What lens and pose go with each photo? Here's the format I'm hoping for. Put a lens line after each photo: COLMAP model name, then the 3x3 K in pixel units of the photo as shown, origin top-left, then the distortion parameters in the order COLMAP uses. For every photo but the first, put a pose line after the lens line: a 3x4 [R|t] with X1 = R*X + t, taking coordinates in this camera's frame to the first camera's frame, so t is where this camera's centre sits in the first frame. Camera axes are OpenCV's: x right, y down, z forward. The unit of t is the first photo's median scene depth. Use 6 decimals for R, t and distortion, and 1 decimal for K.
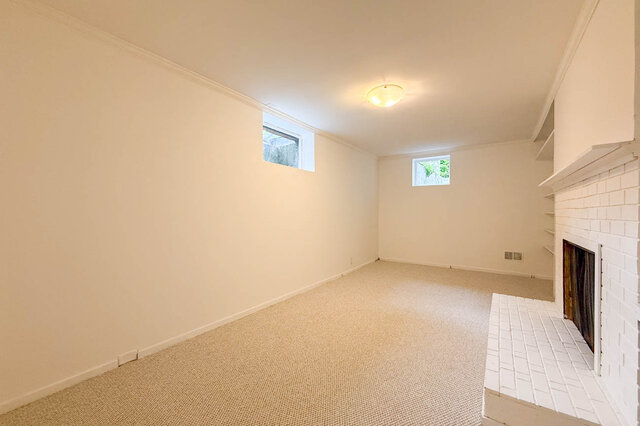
lens RADIAL K [[260.2, 0, 320.0], [0, 260.2, 213.0], [0, 0, 1]] dist [0.000840, 0.000141]
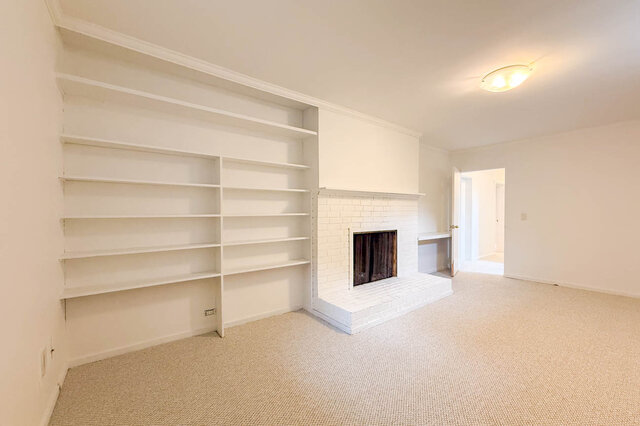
lens RADIAL K [[260.2, 0, 320.0], [0, 260.2, 213.0], [0, 0, 1]] dist [0.000840, 0.000141]
pose [[-0.958502, -0.007010, 0.285000, 0.460077], [-0.003225, 0.999900, 0.013745, -0.016188], [-0.285068, 0.012255, -0.958429, 1.560512]]
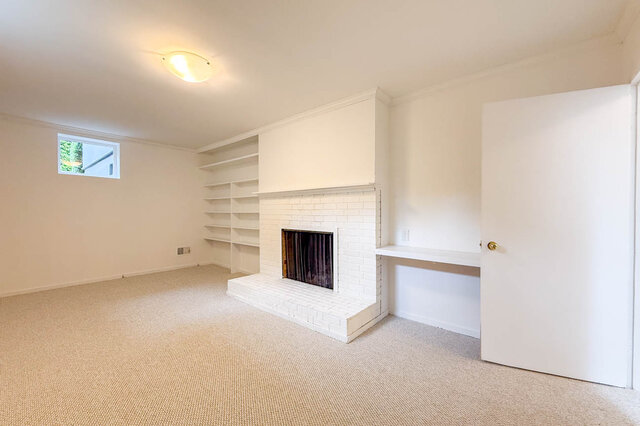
lens RADIAL K [[260.2, 0, 320.0], [0, 260.2, 213.0], [0, 0, 1]] dist [0.000840, 0.000141]
pose [[0.088930, -0.011099, 0.995976, -0.403725], [0.004017, 0.999934, 0.010784, -0.007921], [-0.996030, 0.003042, 0.088969, 0.409385]]
